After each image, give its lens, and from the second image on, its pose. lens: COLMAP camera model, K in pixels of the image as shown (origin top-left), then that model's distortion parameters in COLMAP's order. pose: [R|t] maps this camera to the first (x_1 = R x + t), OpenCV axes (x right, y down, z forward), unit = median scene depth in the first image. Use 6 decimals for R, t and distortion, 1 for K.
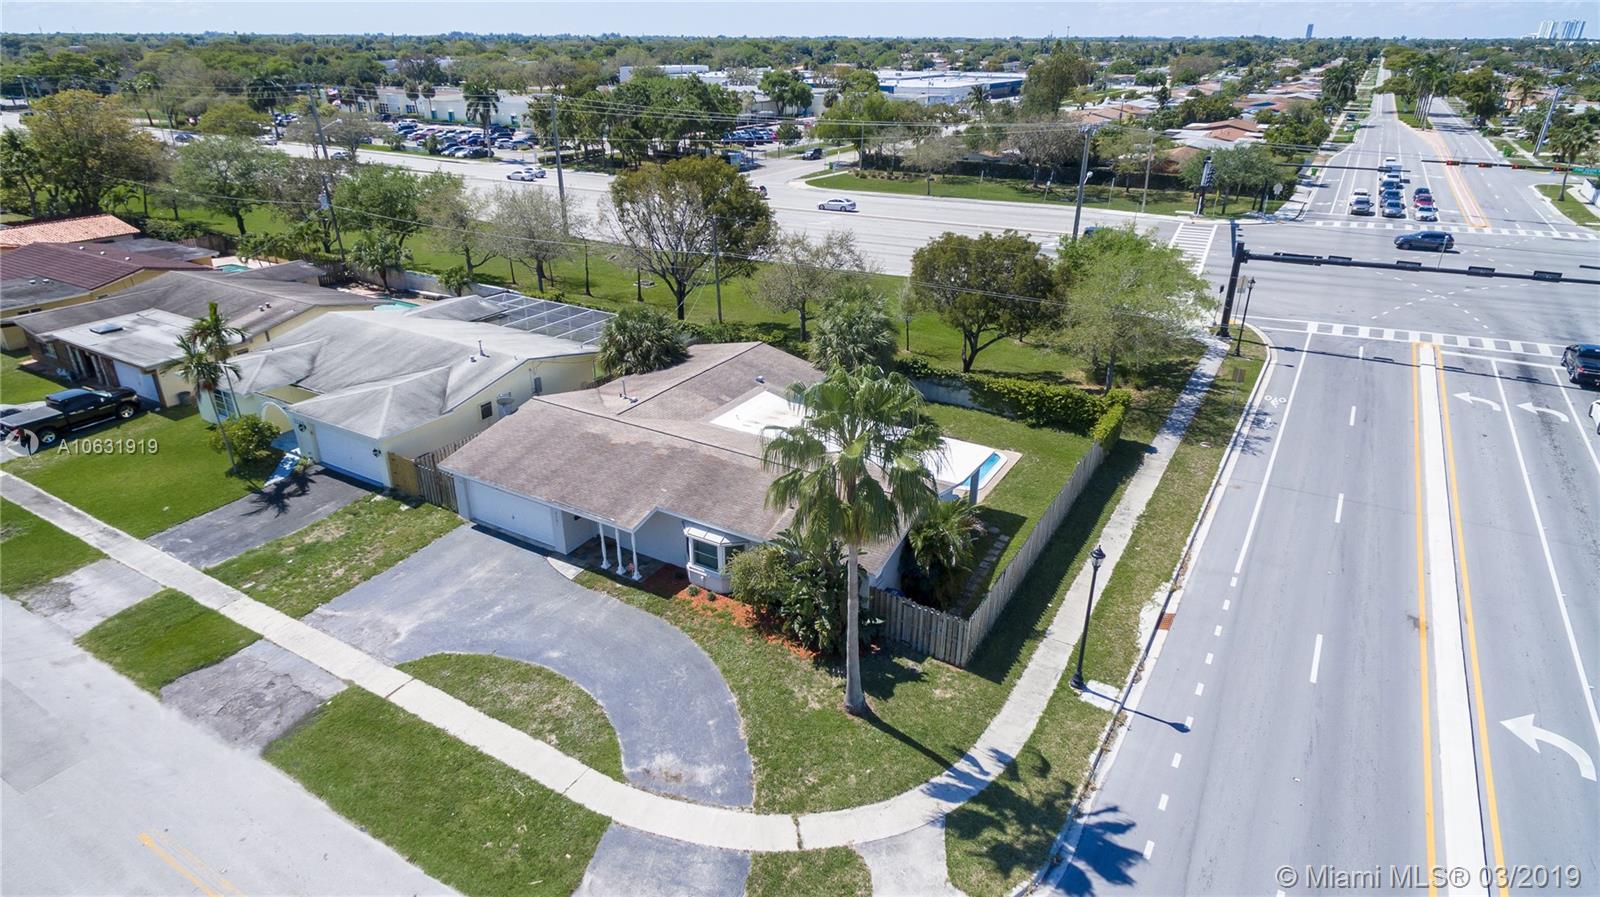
lens RADIAL K [[898.8, 0, 794.9], [0, 898.8, 450.2], [0, 0, 1]] dist [0.010645, 0.001623]
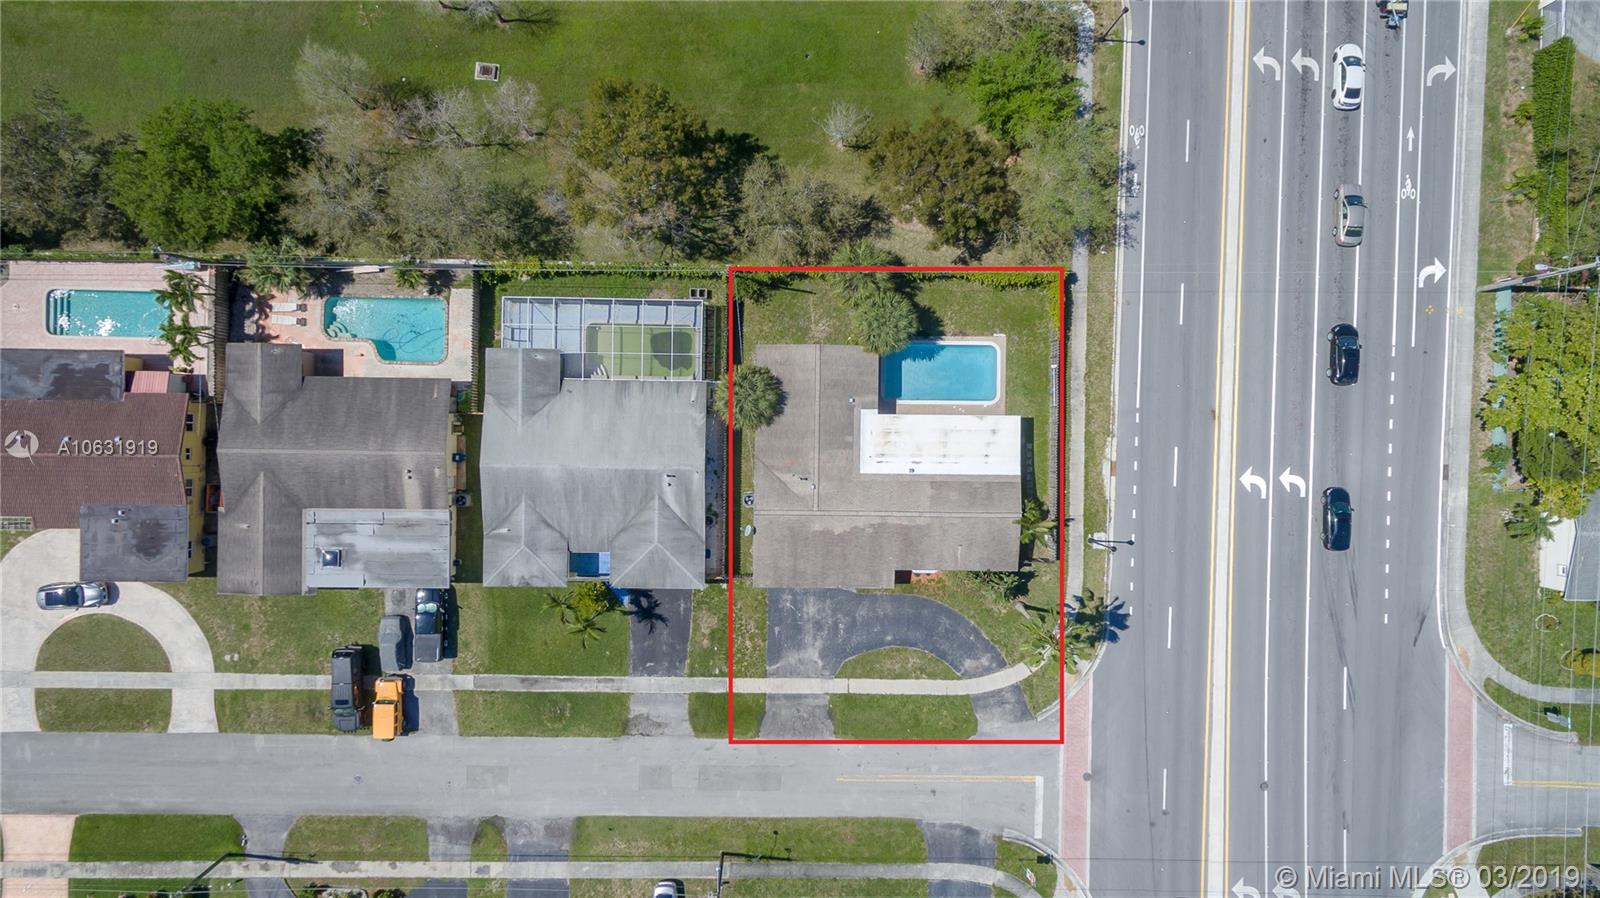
lens RADIAL K [[892.5, 0, 798.9], [0, 892.5, 446.6], [0, 0, 1]] dist [0.003742, 0.000246]
pose [[0.865994, -0.500027, 0.005209, -0.215452], [0.195869, 0.348770, 0.916512, -1.906656], [-0.460097, -0.792674, 0.399973, 0.539141]]
